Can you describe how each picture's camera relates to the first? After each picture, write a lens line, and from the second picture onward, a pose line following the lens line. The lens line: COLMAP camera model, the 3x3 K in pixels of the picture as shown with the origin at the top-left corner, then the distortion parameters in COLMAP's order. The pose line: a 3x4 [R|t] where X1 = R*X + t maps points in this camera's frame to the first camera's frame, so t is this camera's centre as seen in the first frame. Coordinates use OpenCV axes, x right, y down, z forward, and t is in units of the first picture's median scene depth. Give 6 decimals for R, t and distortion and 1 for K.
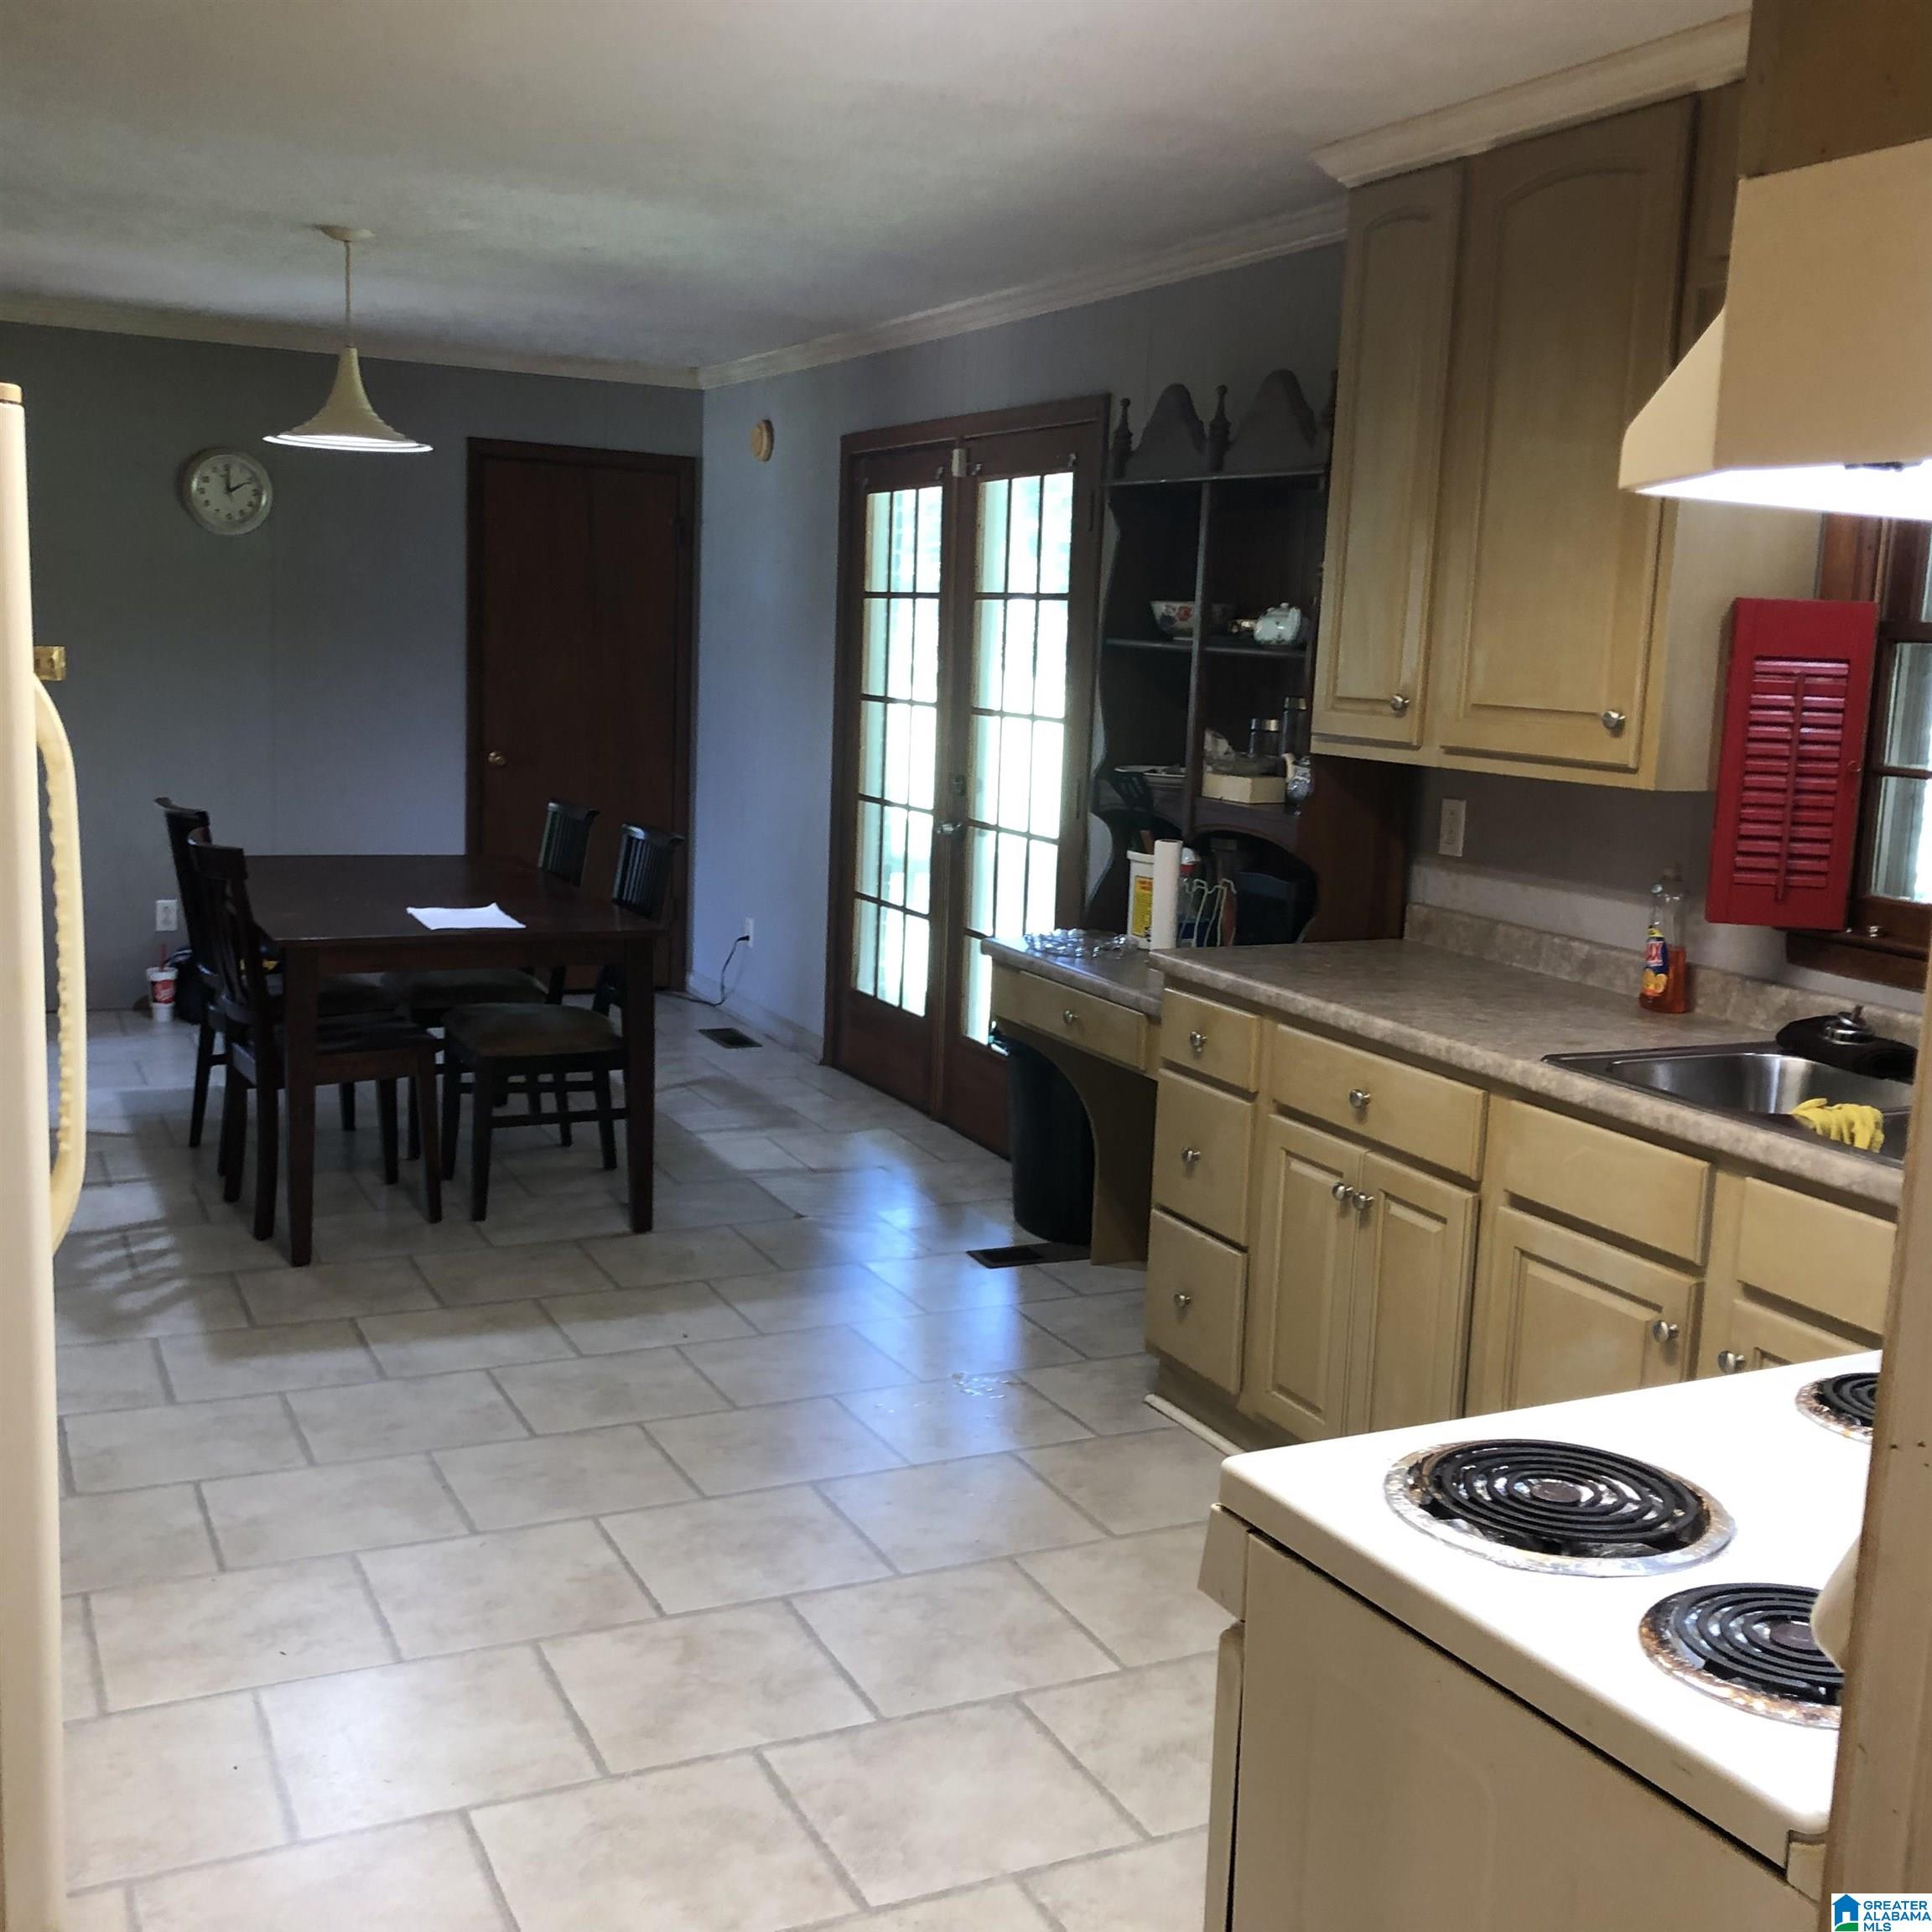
lens RADIAL K [[2096.1, 0, 979.5], [0, 2096.1, 960.7], [0, 0, 1]] dist [0.017004, 0.000000]
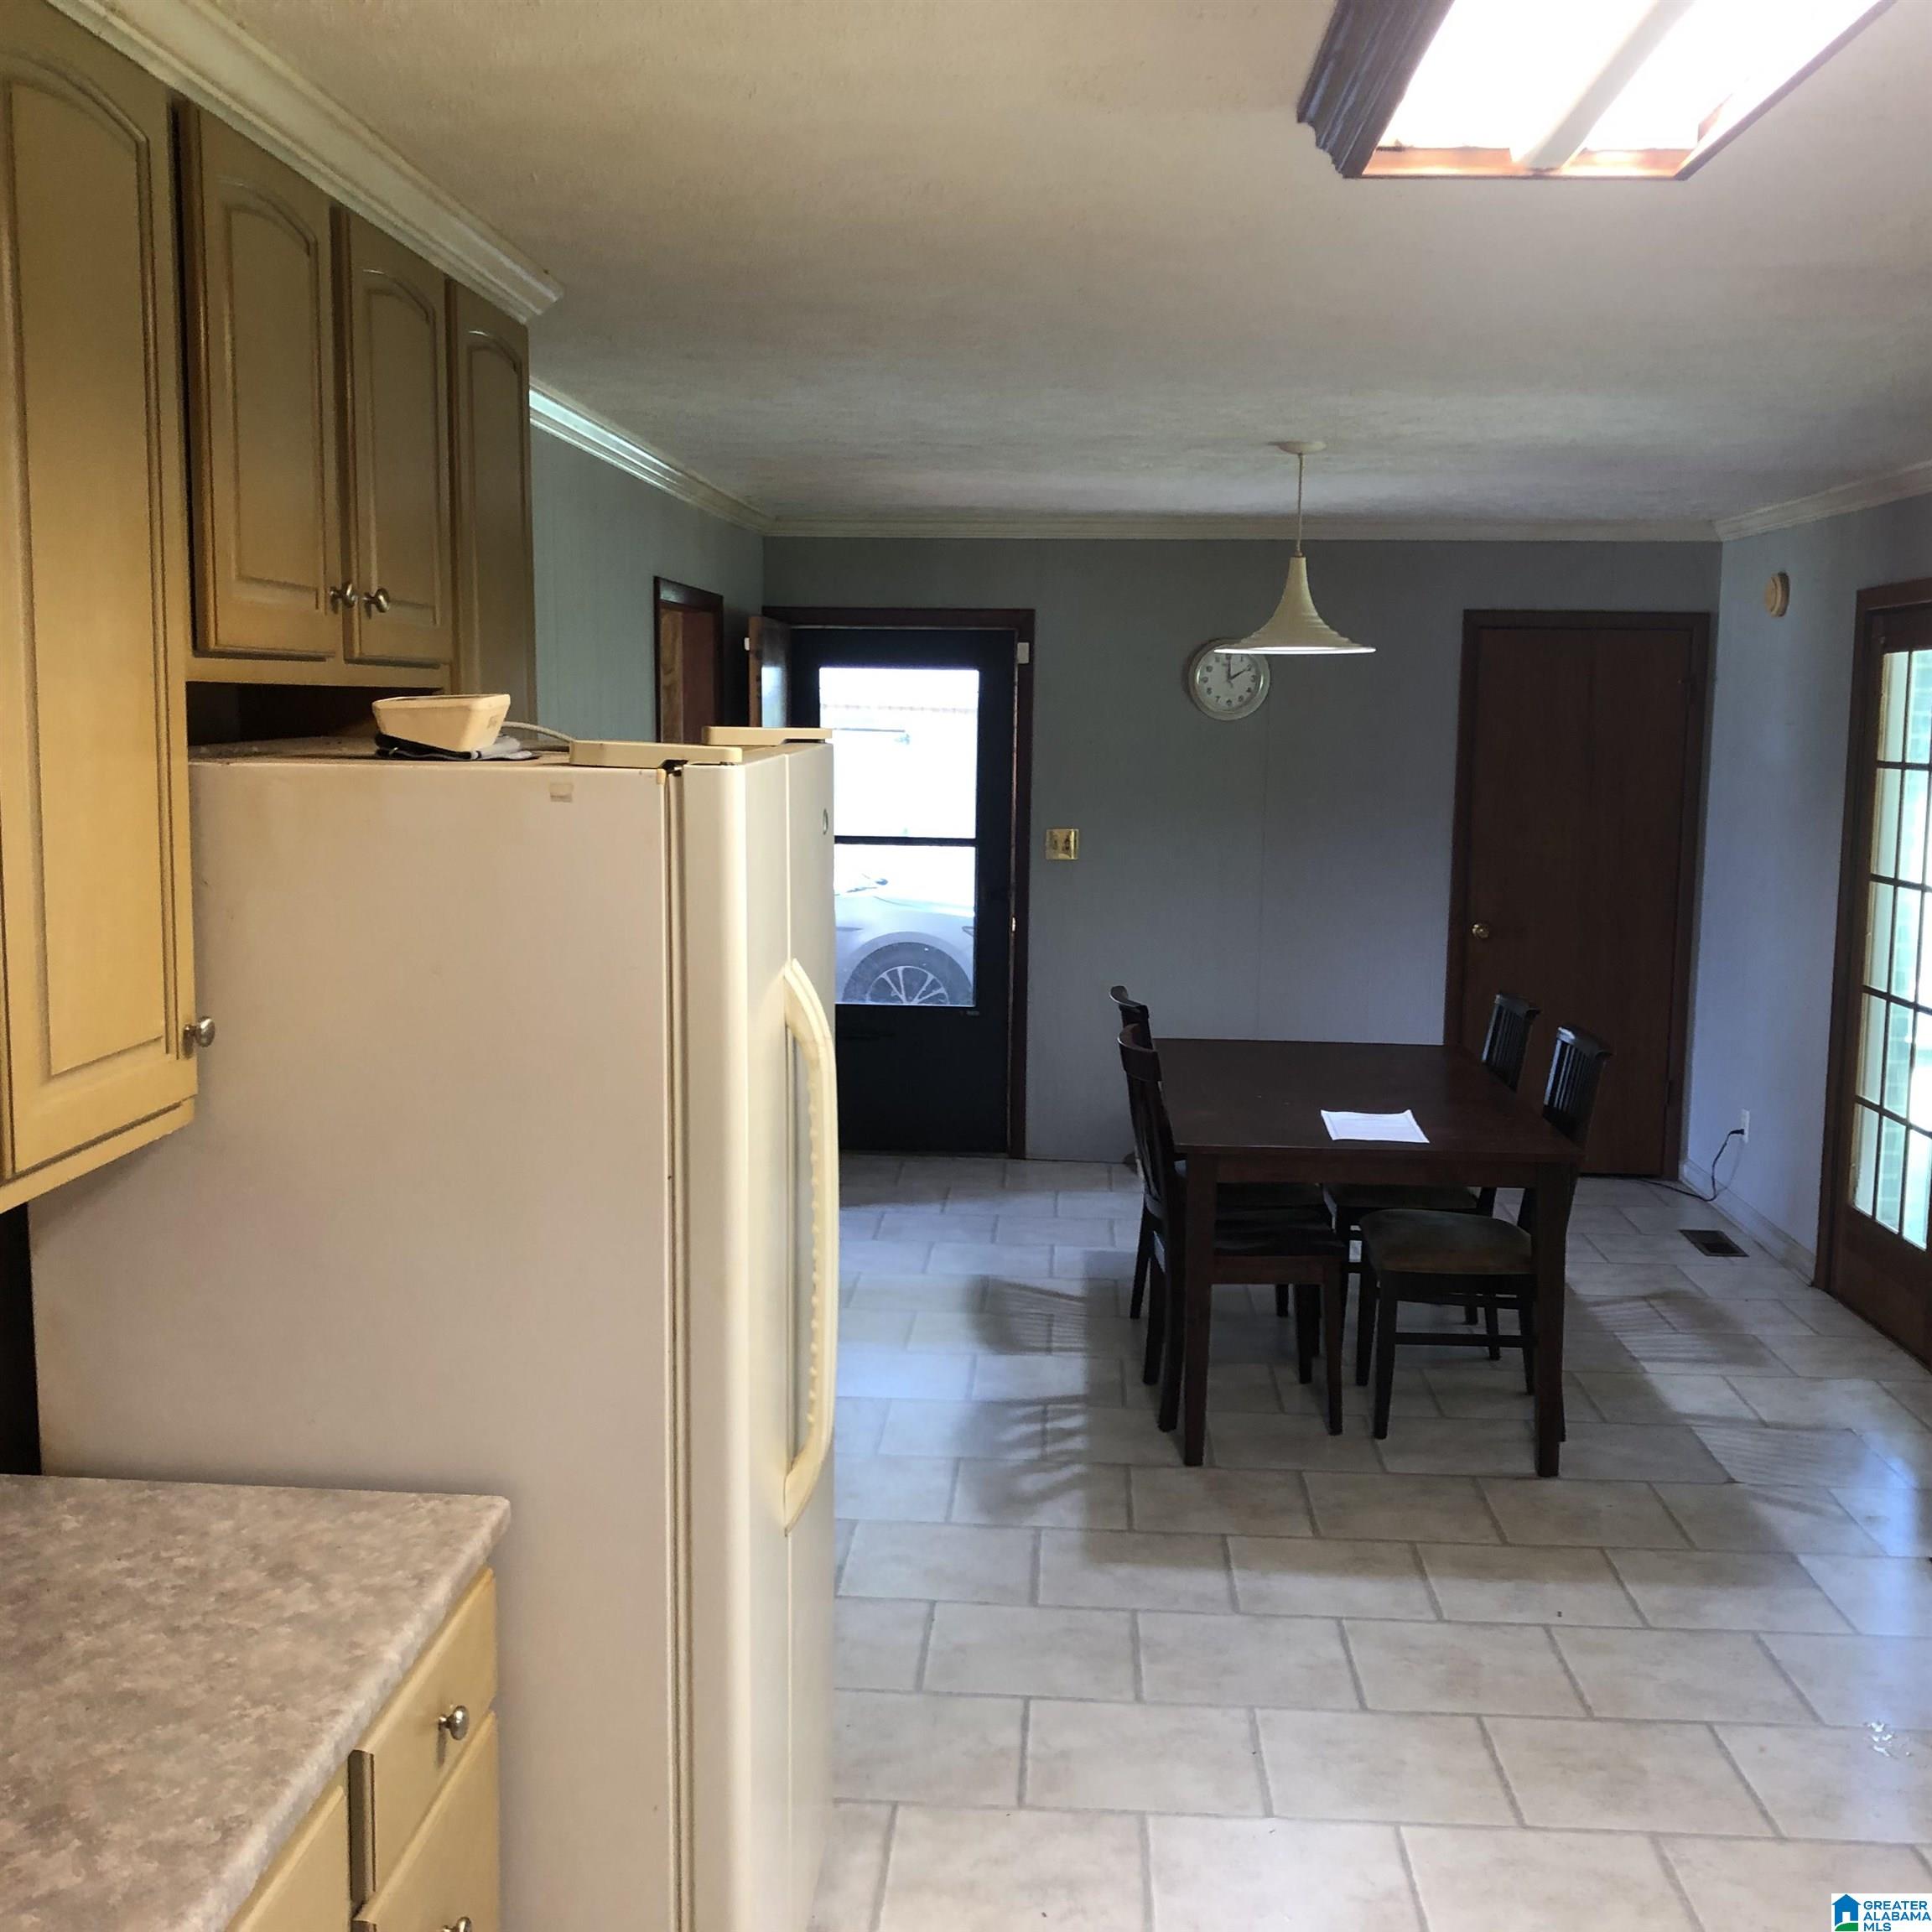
lens RADIAL K [[2096.1, 0, 970.5], [0, 2096.1, 932.4], [0, 0, 1]] dist [0.017004, 0.000000]
pose [[0.871270, 0.018664, -0.490449, 0.071055], [-0.052739, 0.997051, -0.055745, -0.046871], [0.487963, 0.074435, 0.869685, 0.050406]]
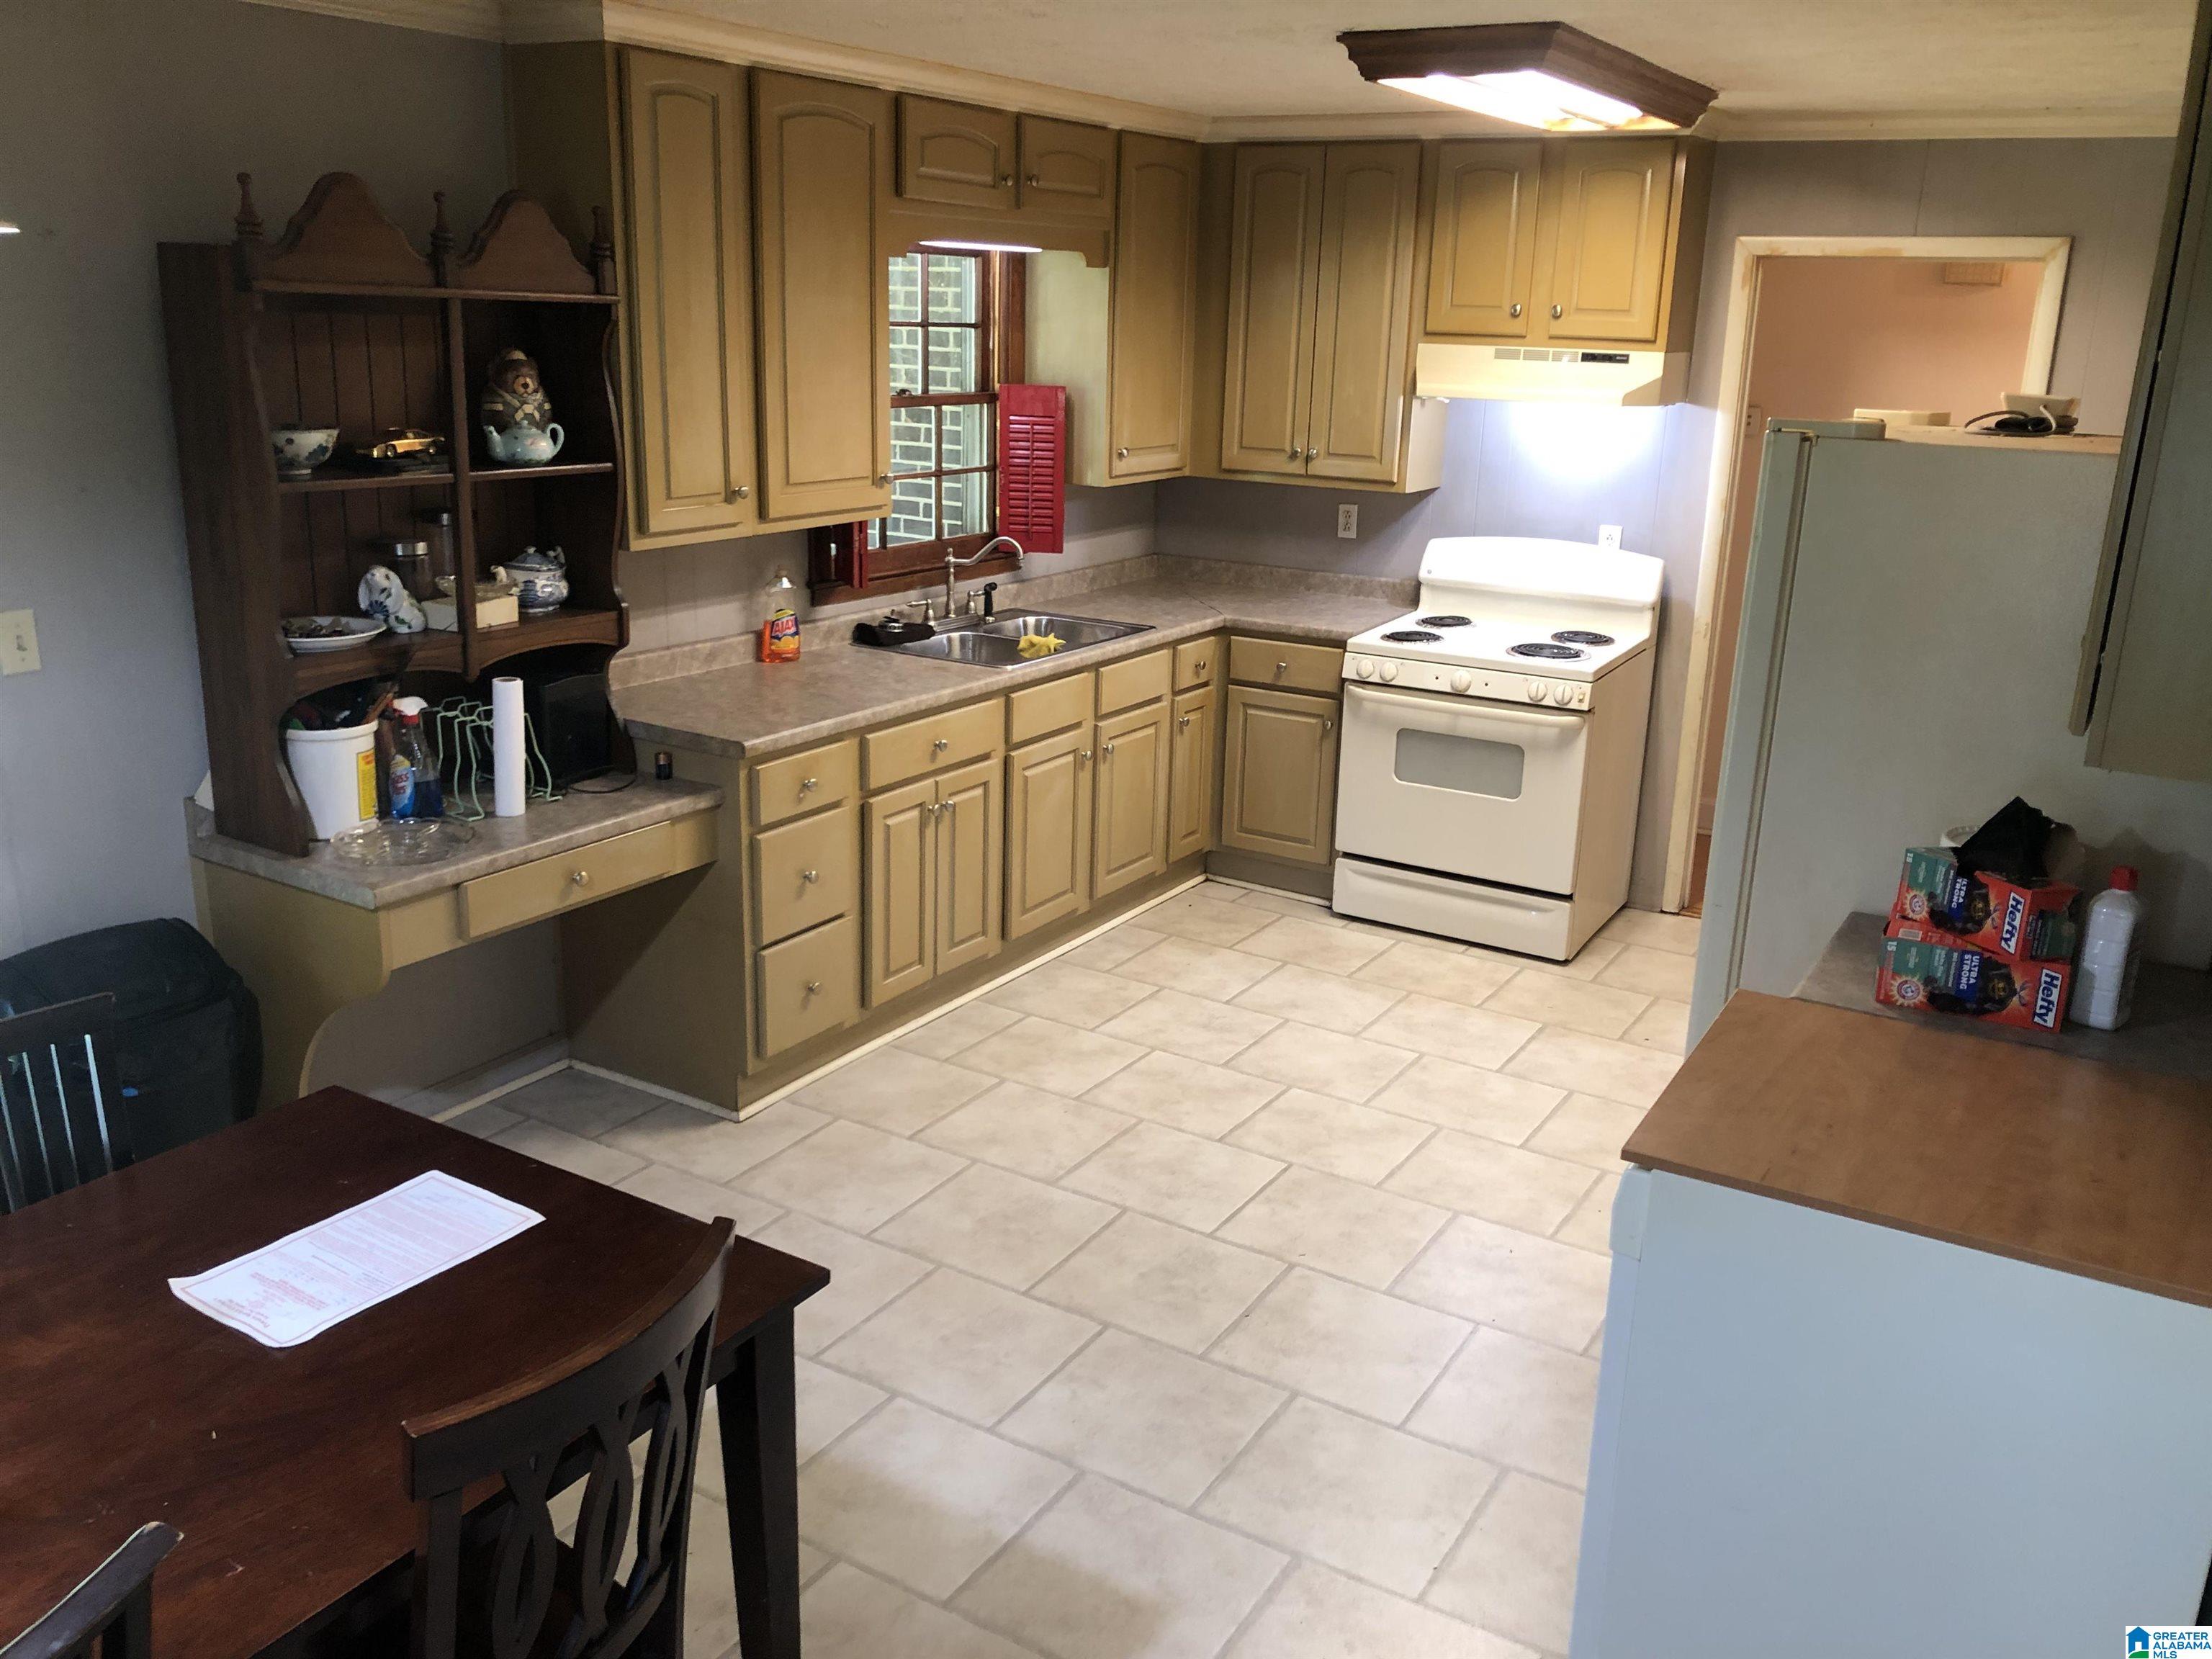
lens RADIAL K [[1851.2, 0, 1102.8], [0, 1851.2, 832.8], [0, 0, 1]] dist [0.017616, 0.018245]
pose [[-0.537768, -0.290005, 0.791645, -0.664377], [0.081799, 0.916600, 0.391347, -0.269726], [-0.839115, 0.275210, -0.469196, 1.055493]]
